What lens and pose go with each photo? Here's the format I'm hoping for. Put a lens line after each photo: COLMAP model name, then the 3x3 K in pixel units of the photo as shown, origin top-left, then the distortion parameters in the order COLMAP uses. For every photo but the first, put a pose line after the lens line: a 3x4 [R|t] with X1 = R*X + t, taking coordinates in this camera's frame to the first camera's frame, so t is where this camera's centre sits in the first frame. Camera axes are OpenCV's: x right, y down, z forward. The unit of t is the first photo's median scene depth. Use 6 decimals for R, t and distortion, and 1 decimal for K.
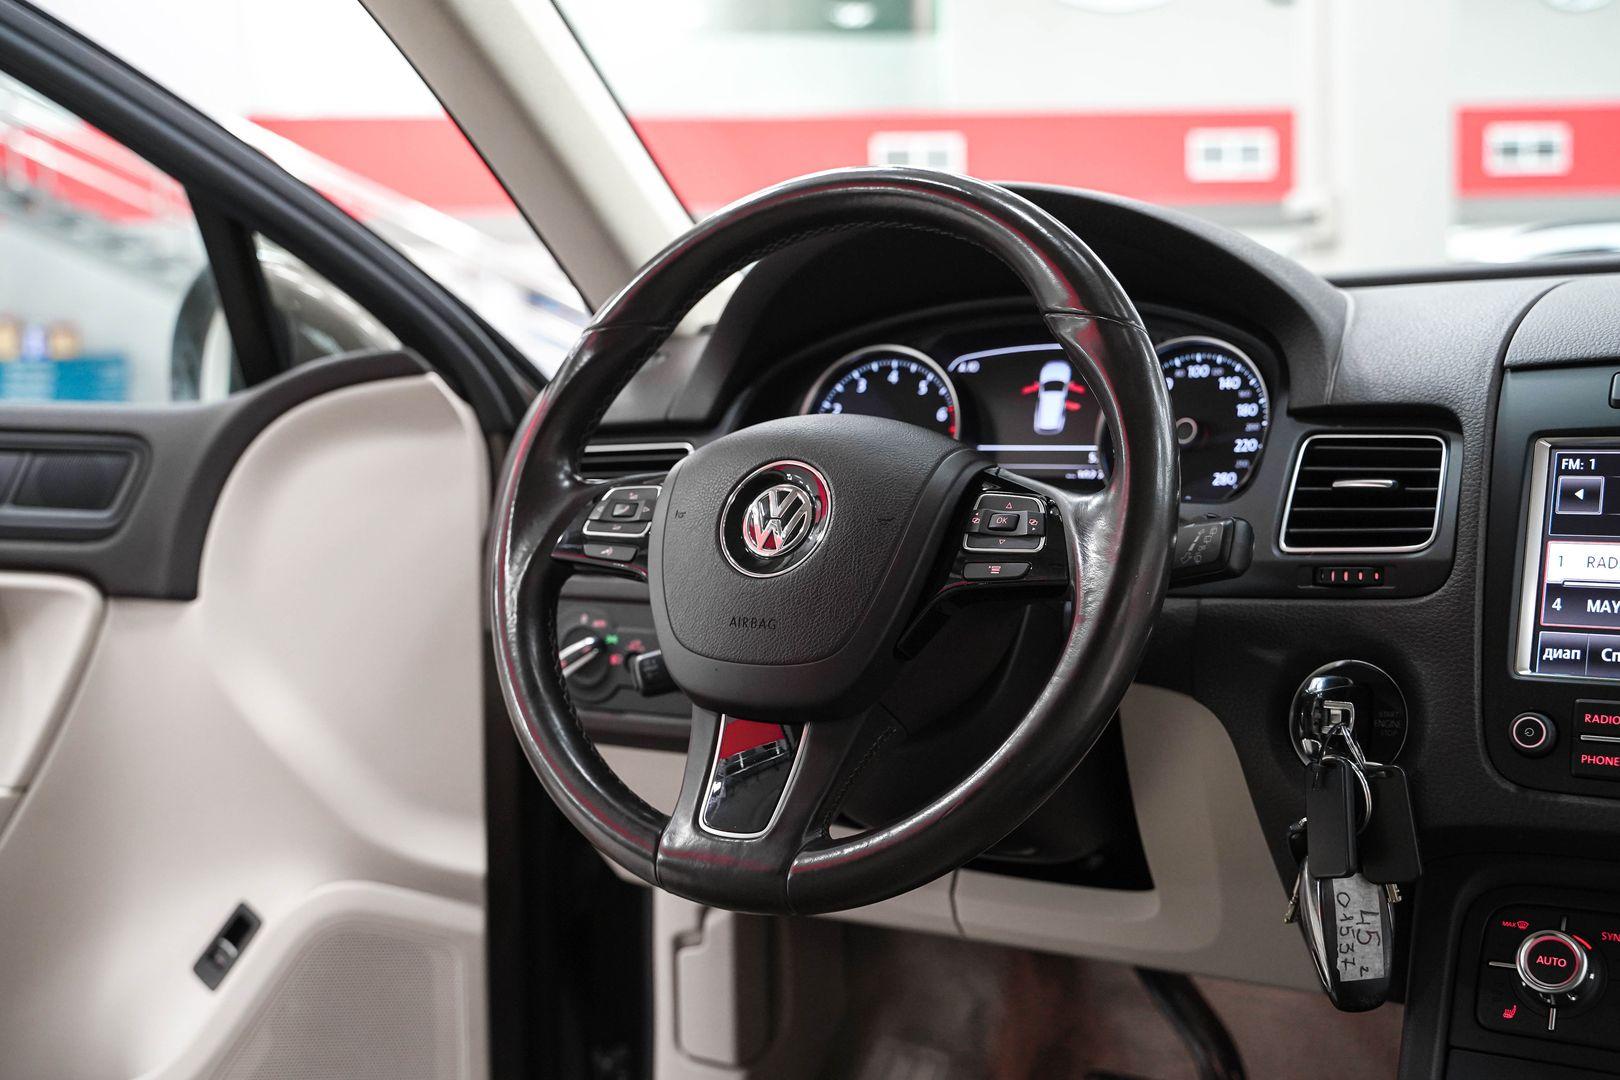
lens RADIAL K [[1915.7, 0, 780.9], [0, 1915.7, 531.3], [0, 0, 1]] dist [0.000835, 0.034286]
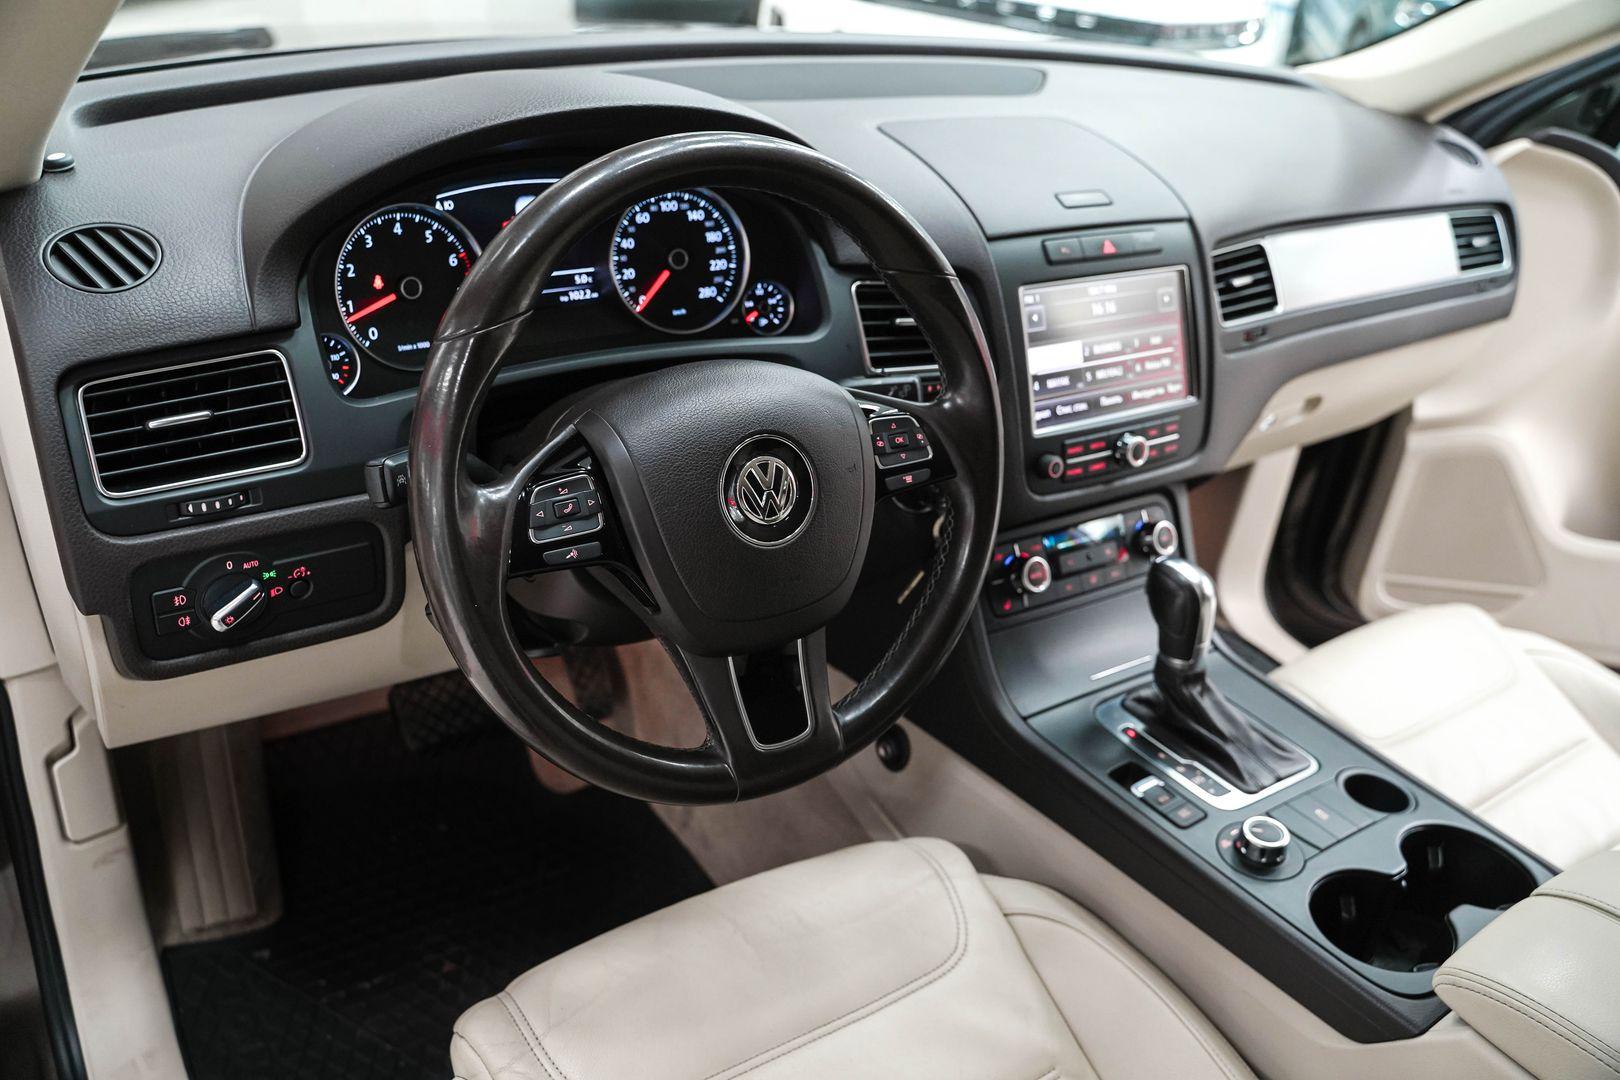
lens RADIAL K [[1304.8, 0, 810.0], [0, 1304.8, 540.0], [0, 0, 1]] dist [-0.118695, 0.090071]
pose [[0.405471, -0.395651, 0.824047, -0.545616], [-0.033761, 0.894380, 0.446032, -0.276729], [-0.913484, -0.208674, 0.349287, 0.588468]]
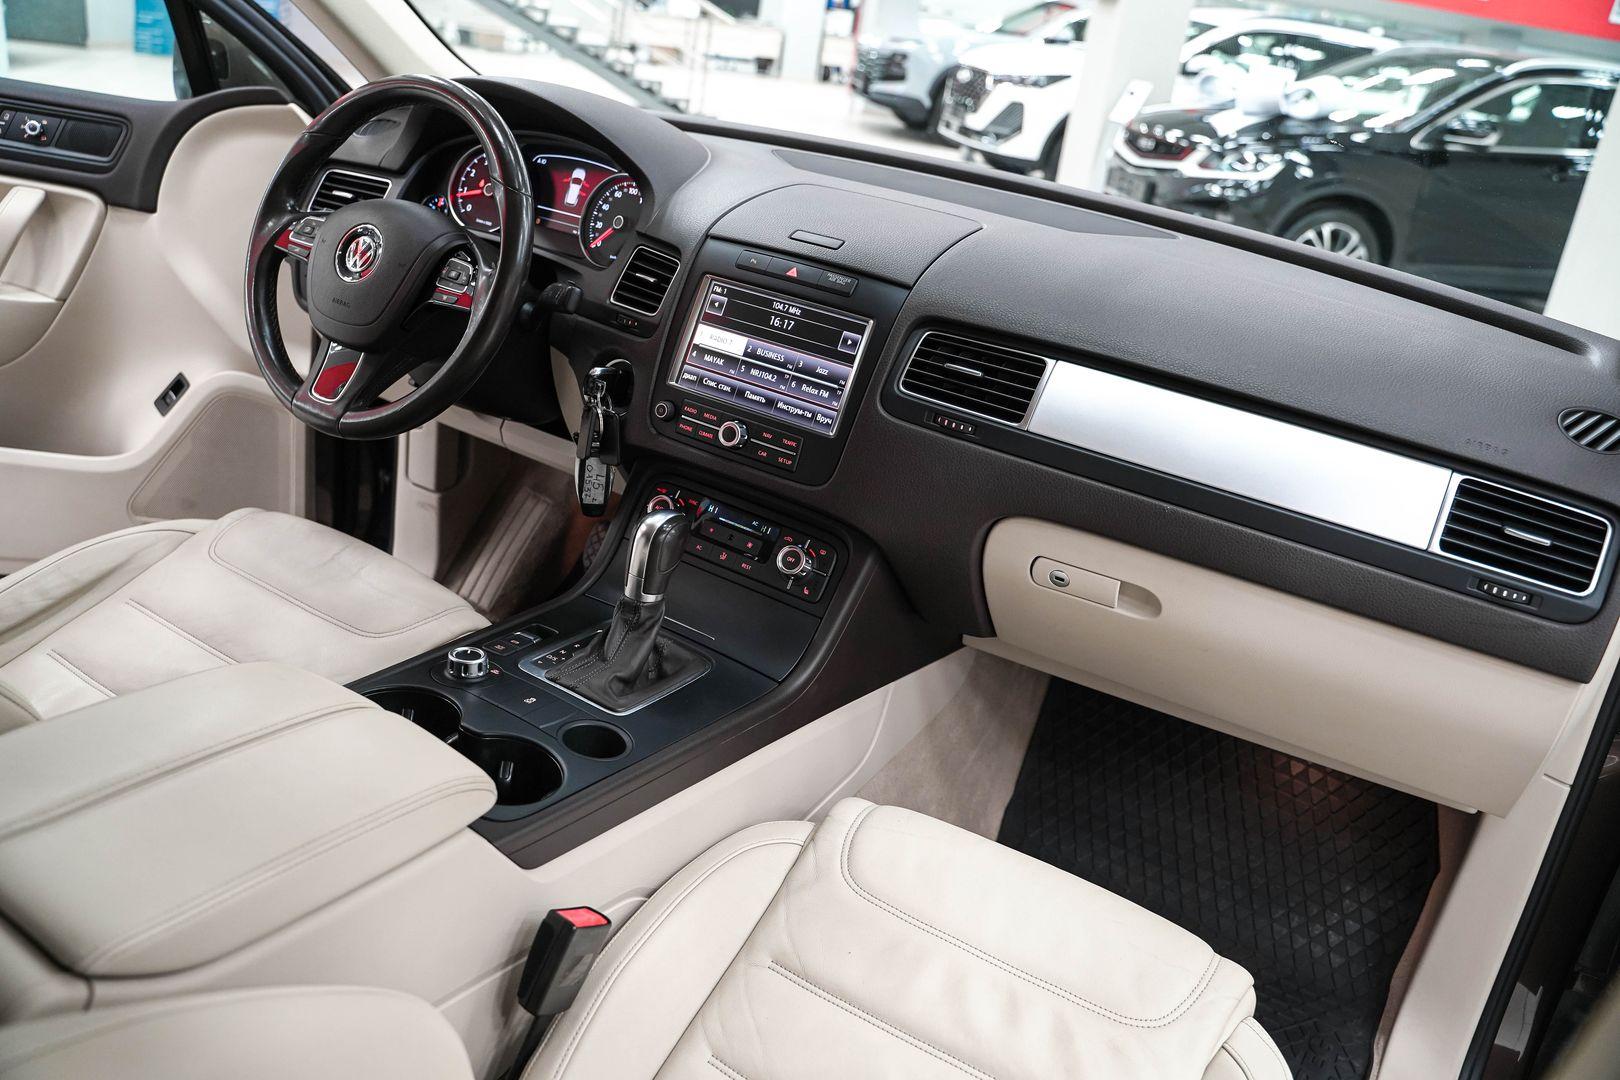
lens RADIAL K [[1304.8, 0, 810.0], [0, 1304.8, 540.0], [0, 0, 1]] dist [-0.118695, 0.090071]
pose [[0.986452, 0.144638, 0.077415, 0.354015], [-0.161490, 0.939207, 0.303004, -0.182318], [-0.028883, -0.311401, 0.949840, -0.371111]]
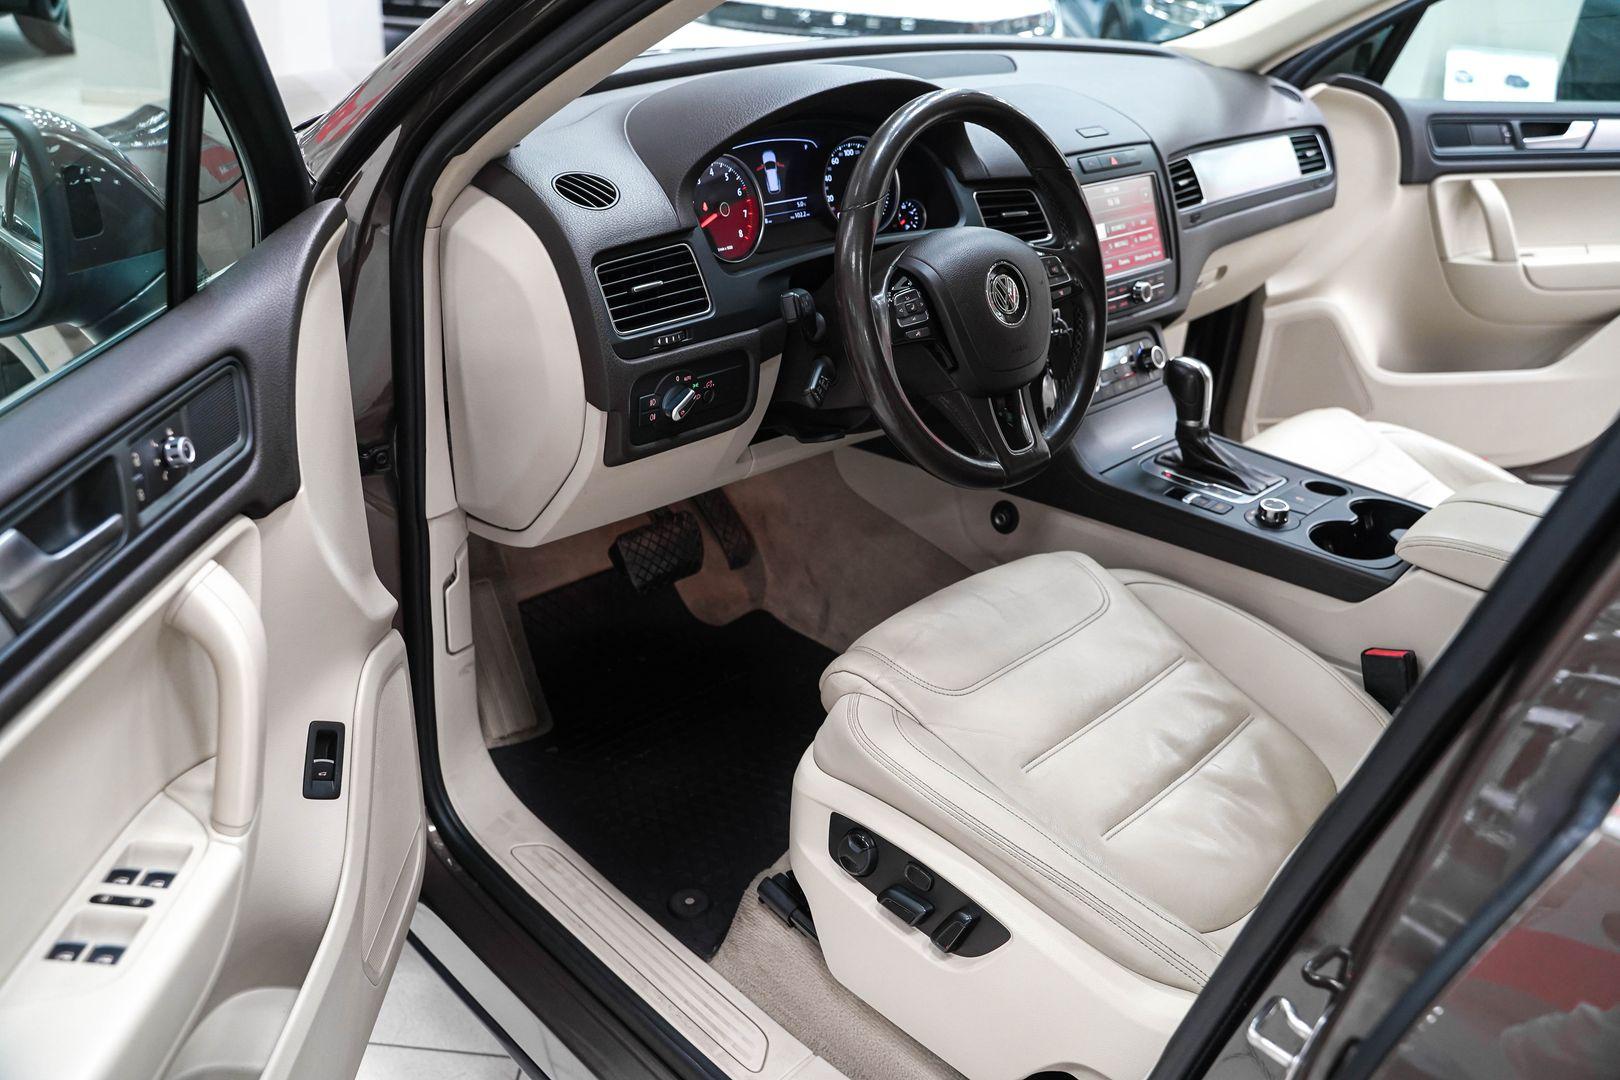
lens RADIAL K [[1304.8, 0, 810.0], [0, 1304.8, 540.0], [0, 0, 1]] dist [-0.118695, 0.090071]
pose [[0.222399, -0.424098, 0.877884, -1.112284], [0.015764, 0.901881, 0.431697, -0.299342], [-0.974828, -0.082170, 0.207263, 0.759643]]
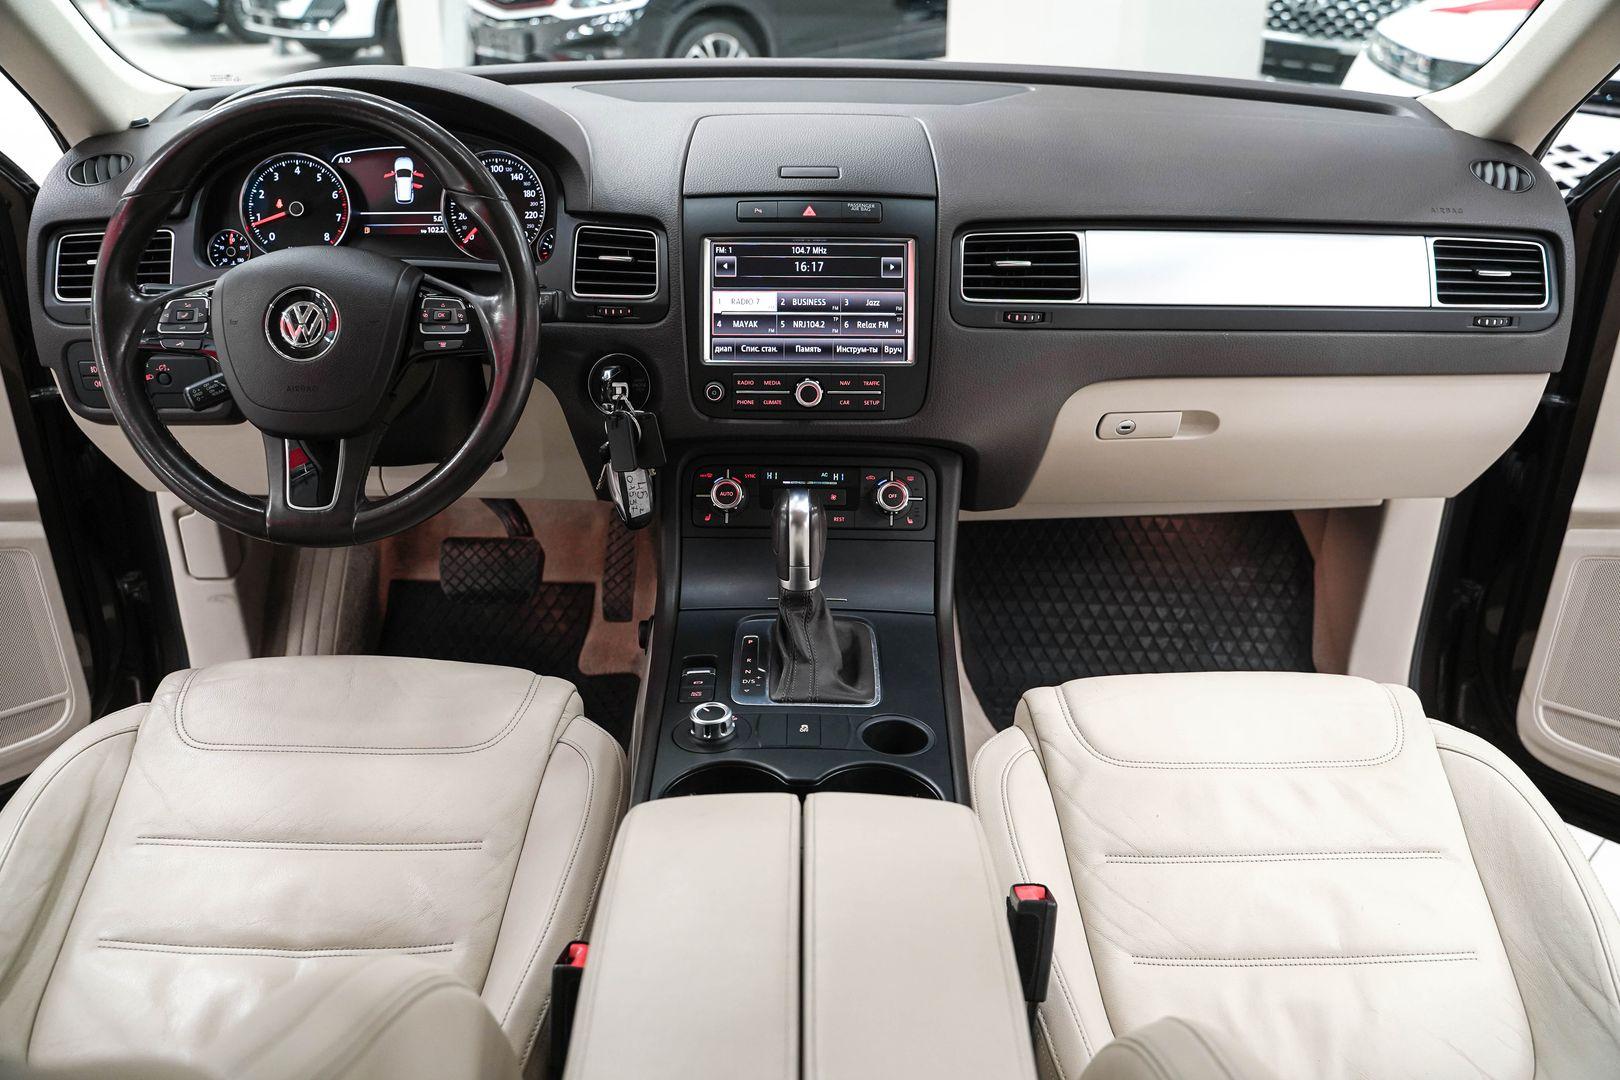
lens RADIAL K [[1304.8, 0, 810.0], [0, 1304.8, 540.0], [0, 0, 1]] dist [-0.118695, 0.090071]
pose [[0.843275, -0.215022, 0.492599, -0.187057], [0.018382, 0.927493, 0.373387, -0.204568], [-0.537169, -0.305813, 0.786084, -0.154953]]
